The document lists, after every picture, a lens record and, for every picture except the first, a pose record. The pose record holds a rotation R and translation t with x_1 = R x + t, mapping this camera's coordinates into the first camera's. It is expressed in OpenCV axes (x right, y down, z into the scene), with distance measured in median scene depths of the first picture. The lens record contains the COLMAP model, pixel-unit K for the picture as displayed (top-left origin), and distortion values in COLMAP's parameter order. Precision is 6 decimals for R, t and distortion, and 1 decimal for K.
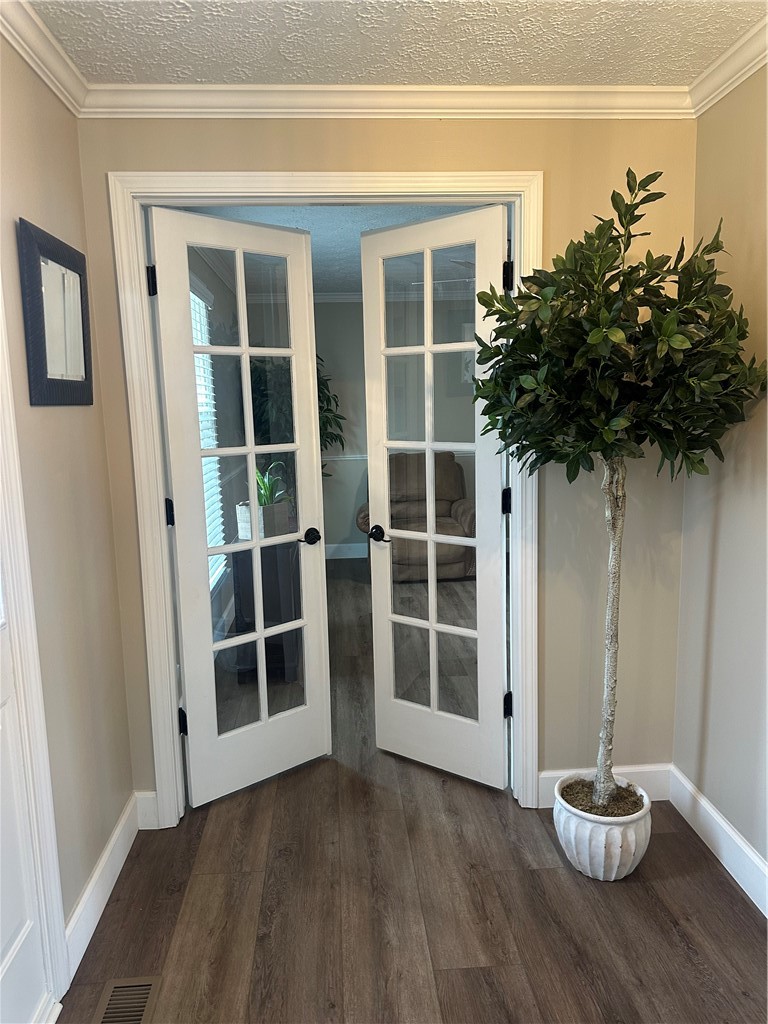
lens RADIAL K [[769.0, 0, 384.0], [0, 769.0, 512.0], [0, 0, 1]] dist [0.072498, -0.096218]
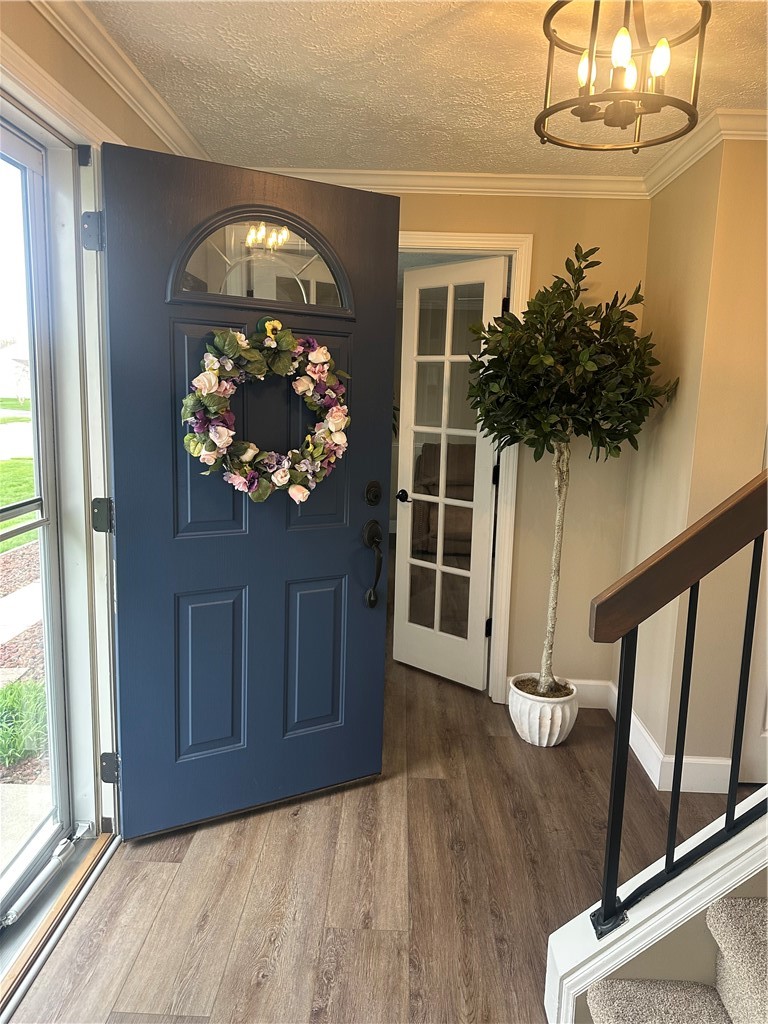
lens RADIAL K [[769.0, 0, 384.0], [0, 769.0, 512.0], [0, 0, 1]] dist [0.072498, -0.096218]
pose [[0.994041, 0.065213, -0.087349, 0.092906], [-0.064712, 0.997867, 0.008556, 0.056409], [0.087720, -0.002853, 0.996141, -0.388495]]
